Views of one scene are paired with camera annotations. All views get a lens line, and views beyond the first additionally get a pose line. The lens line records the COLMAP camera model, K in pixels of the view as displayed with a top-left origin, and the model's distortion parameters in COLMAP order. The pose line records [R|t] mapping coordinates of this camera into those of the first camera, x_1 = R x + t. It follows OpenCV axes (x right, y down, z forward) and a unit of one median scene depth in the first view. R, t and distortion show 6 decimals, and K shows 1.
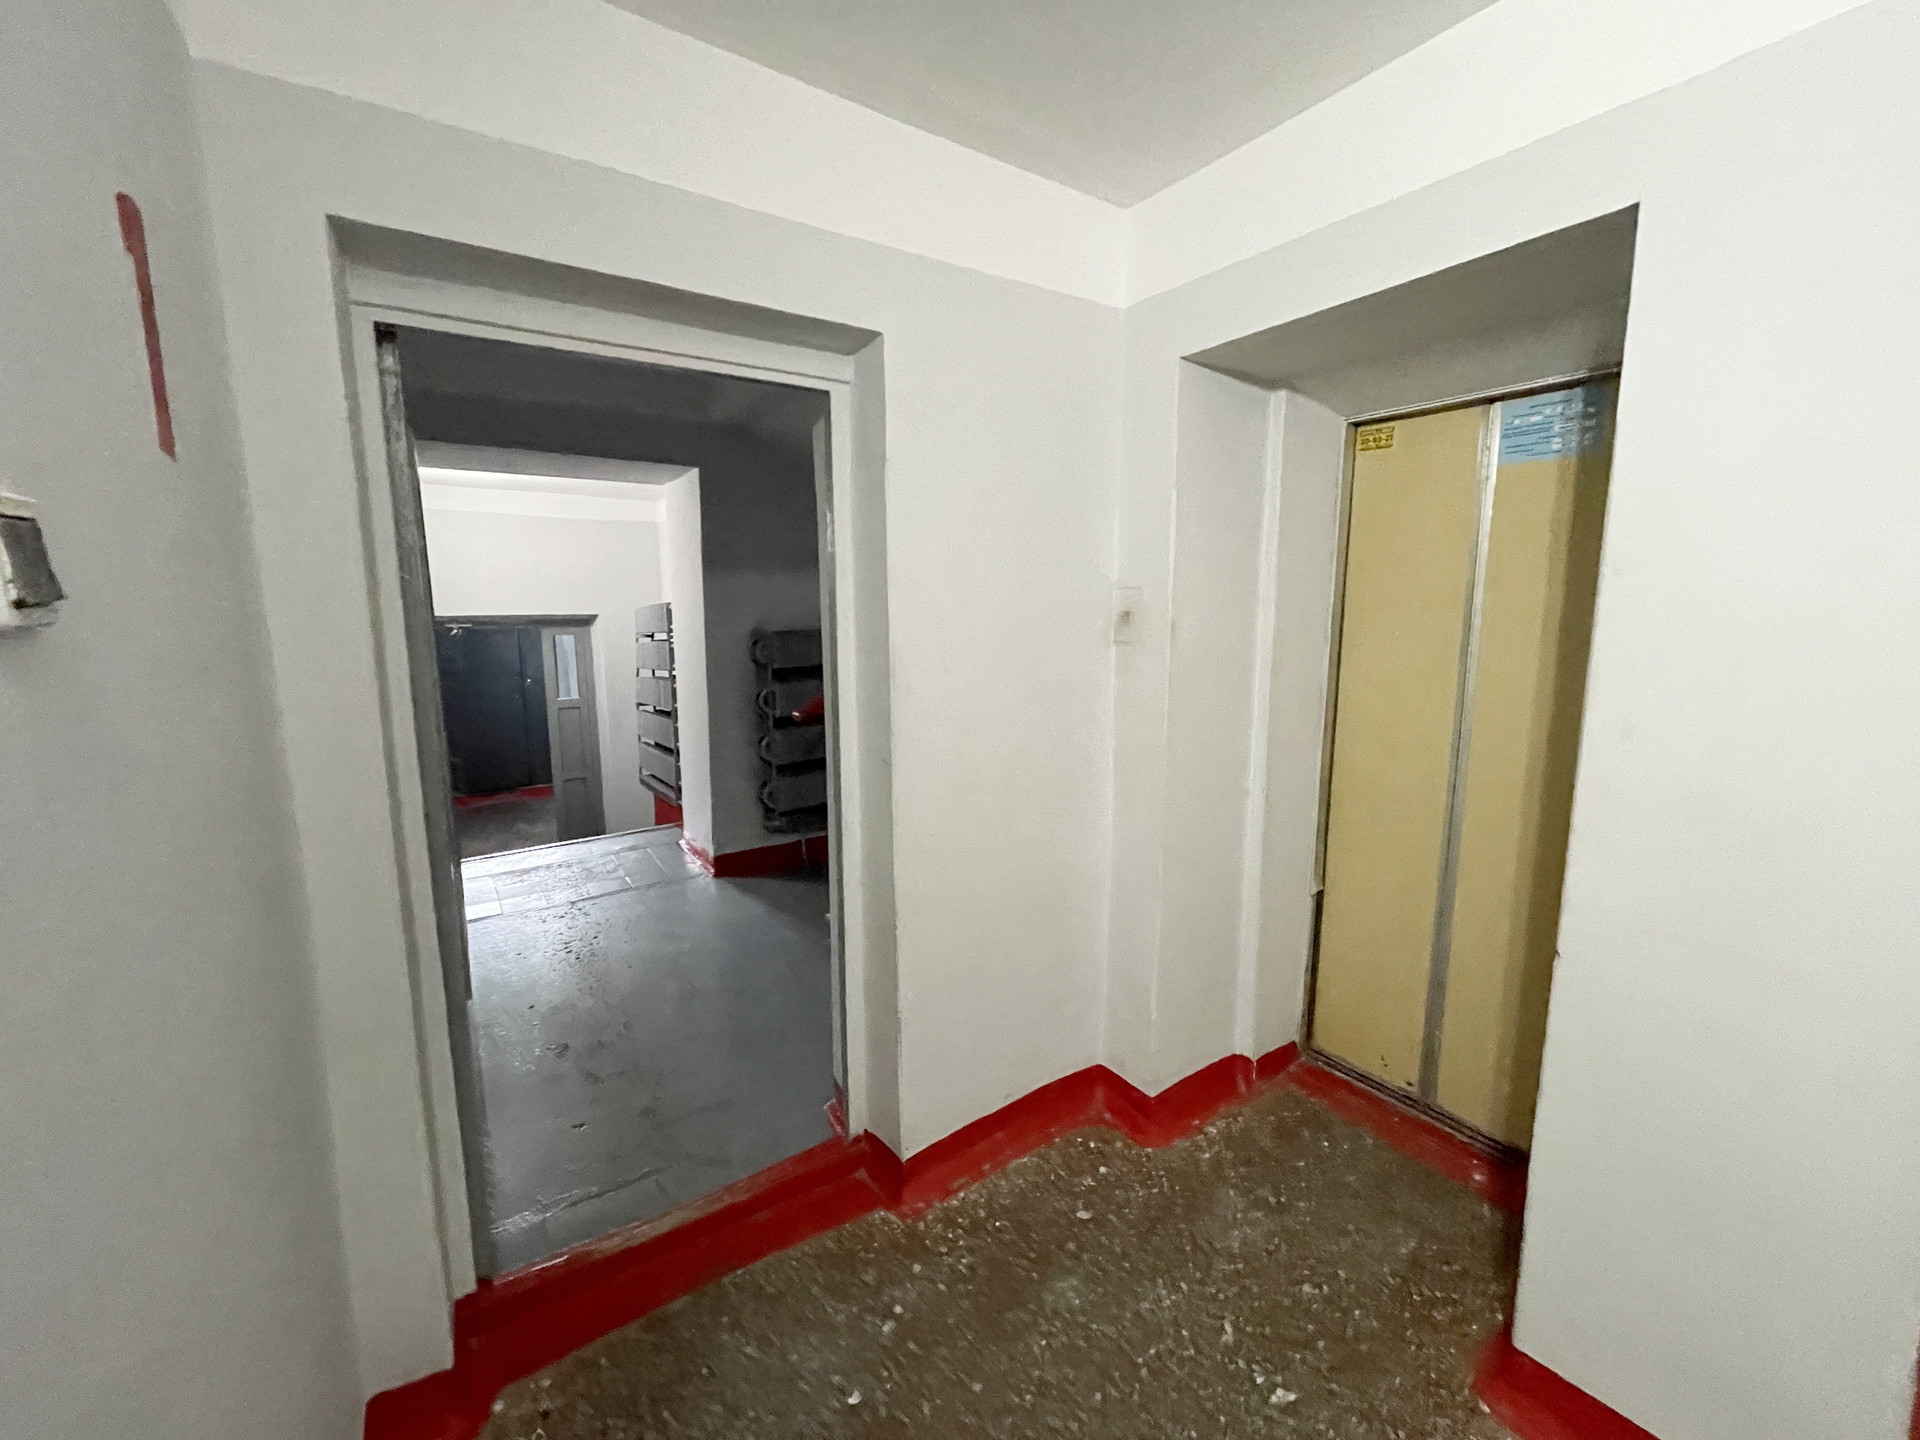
lens RADIAL K [[769.8, 0, 960.0], [0, 769.8, 720.0], [0, 0, 1]] dist [0.002000, 0.000559]
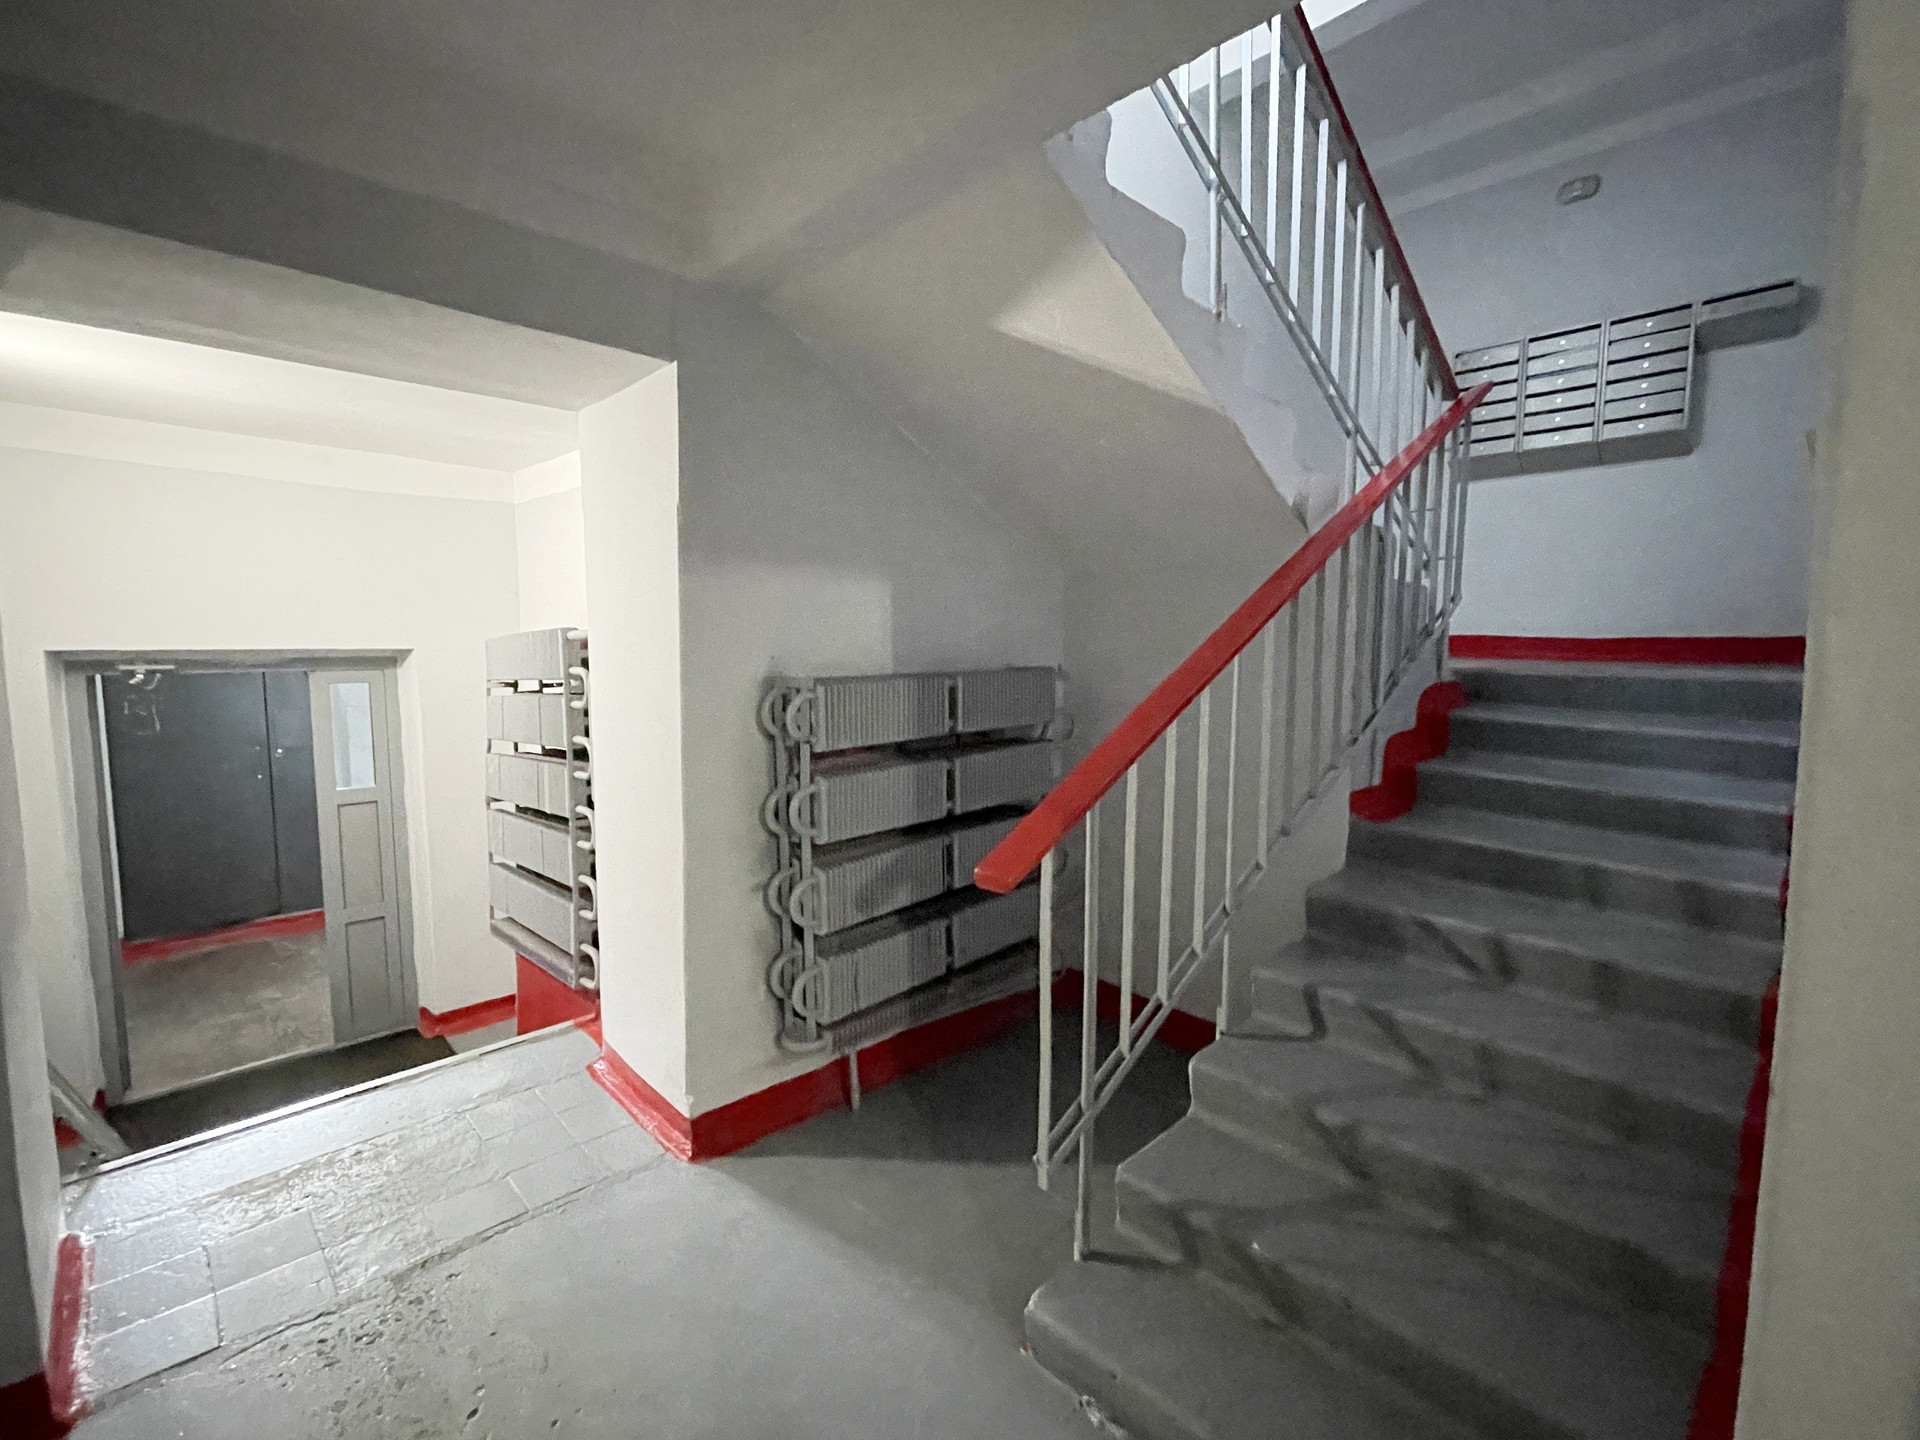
lens RADIAL K [[778.6, 0, 960.0], [0, 778.6, 720.0], [0, 0, 1]] dist [-0.042911, 0.000169]
pose [[0.974606, -0.007601, 0.223796, -0.211517], [0.020179, 0.998339, -0.053972, -0.046050], [-0.223014, 0.057118, 0.973140, 0.370960]]
